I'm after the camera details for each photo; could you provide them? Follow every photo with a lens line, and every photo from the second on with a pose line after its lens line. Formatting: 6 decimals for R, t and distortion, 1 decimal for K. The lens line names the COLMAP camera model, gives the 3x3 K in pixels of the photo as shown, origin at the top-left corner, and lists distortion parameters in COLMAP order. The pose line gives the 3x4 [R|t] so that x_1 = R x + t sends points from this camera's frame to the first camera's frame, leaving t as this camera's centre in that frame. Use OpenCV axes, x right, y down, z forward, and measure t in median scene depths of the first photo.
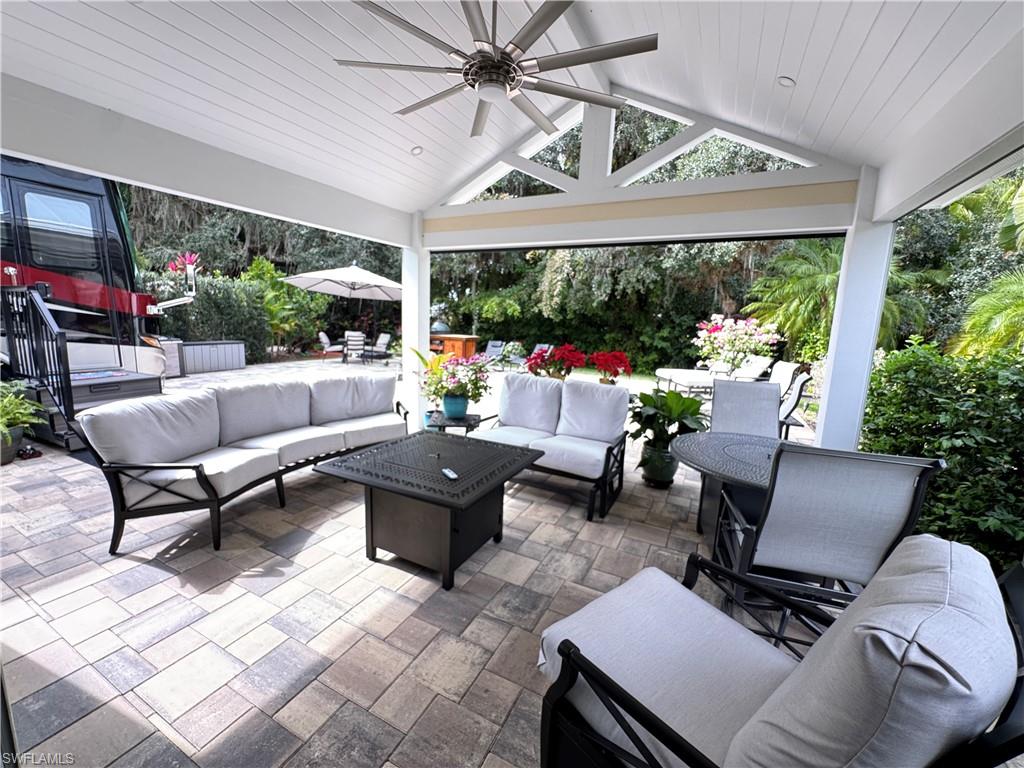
lens RADIAL K [[408.6, 0, 511.4], [0, 408.6, 381.8], [0, 0, 1]] dist [-0.003606, 0.000436]
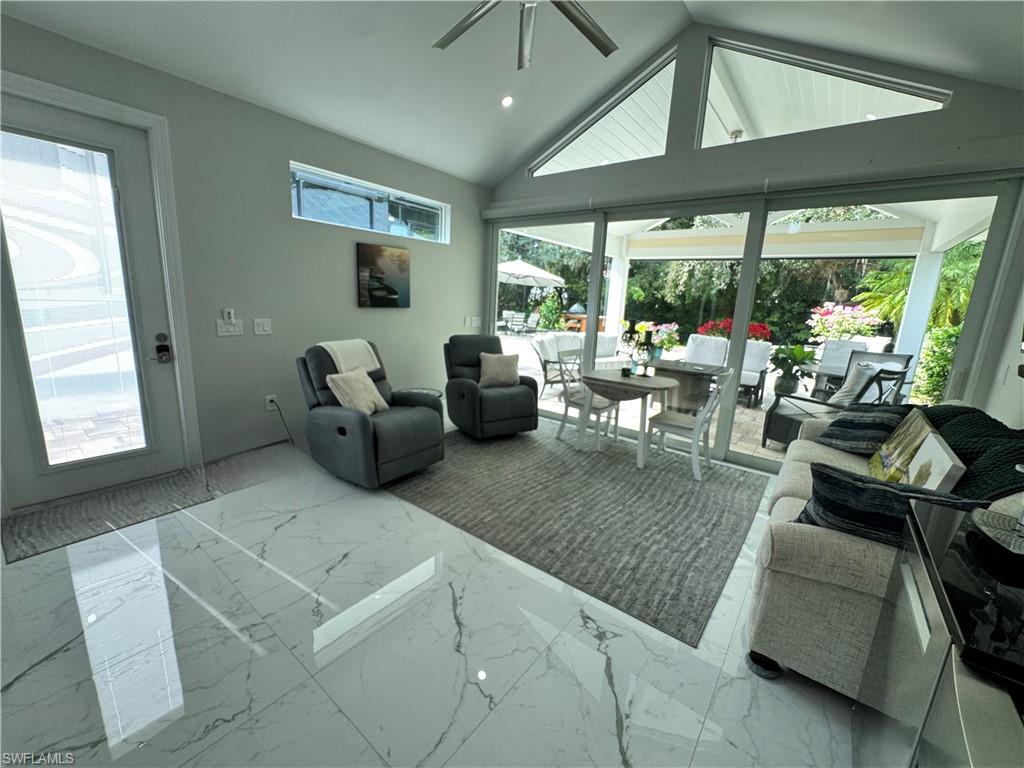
lens RADIAL K [[408.6, 0, 512.5], [0, 408.6, 382.3], [0, 0, 1]] dist [-0.003606, 0.000436]
pose [[0.982310, 0.050580, -0.180300, -0.207430], [-0.043418, 0.998112, 0.043454, 0.066492], [0.182158, -0.034857, 0.982651, -0.406234]]
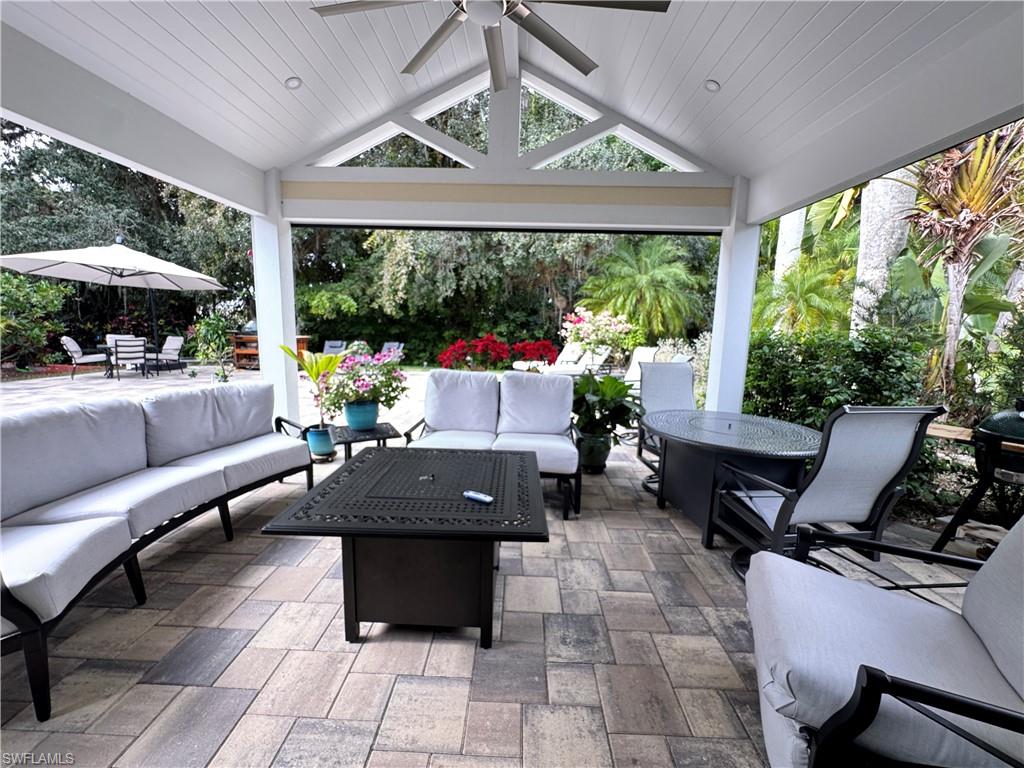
lens RADIAL K [[408.6, 0, 505.4], [0, 408.6, 382.7], [0, 0, 1]] dist [-0.003606, 0.000436]
pose [[0.906686, -0.074484, 0.415177, -0.108128], [0.073499, 0.997126, 0.018377, 0.000586], [-0.415352, 0.013853, 0.909555, 0.075116]]
